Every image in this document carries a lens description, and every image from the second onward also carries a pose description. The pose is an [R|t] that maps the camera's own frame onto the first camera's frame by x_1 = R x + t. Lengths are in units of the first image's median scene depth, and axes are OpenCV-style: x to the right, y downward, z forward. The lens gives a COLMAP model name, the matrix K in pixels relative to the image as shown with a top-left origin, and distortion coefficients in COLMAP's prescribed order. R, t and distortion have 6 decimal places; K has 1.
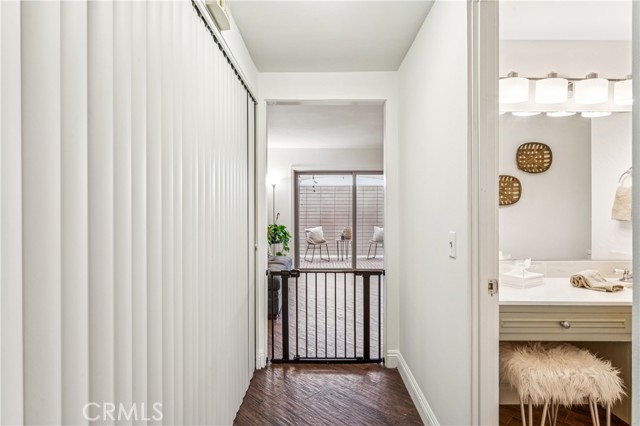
lens RADIAL K [[338.6, 0, 318.4], [0, 338.6, 214.9], [0, 0, 1]] dist [-0.003608, -0.000039]
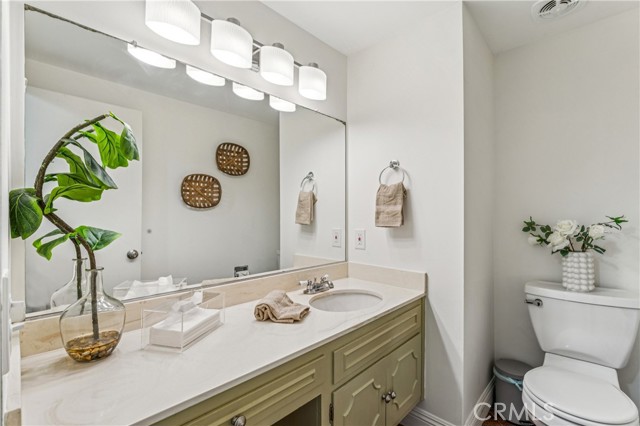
lens RADIAL K [[293.8, 0, 319.8], [0, 293.8, 215.8], [0, 0, 1]] dist [-0.004778, 0.002181]
pose [[0.691273, 0.000829, 0.722593, 0.201301], [0.003521, 0.999984, -0.004516, -0.003547], [-0.722585, 0.005666, 0.691259, 0.241178]]
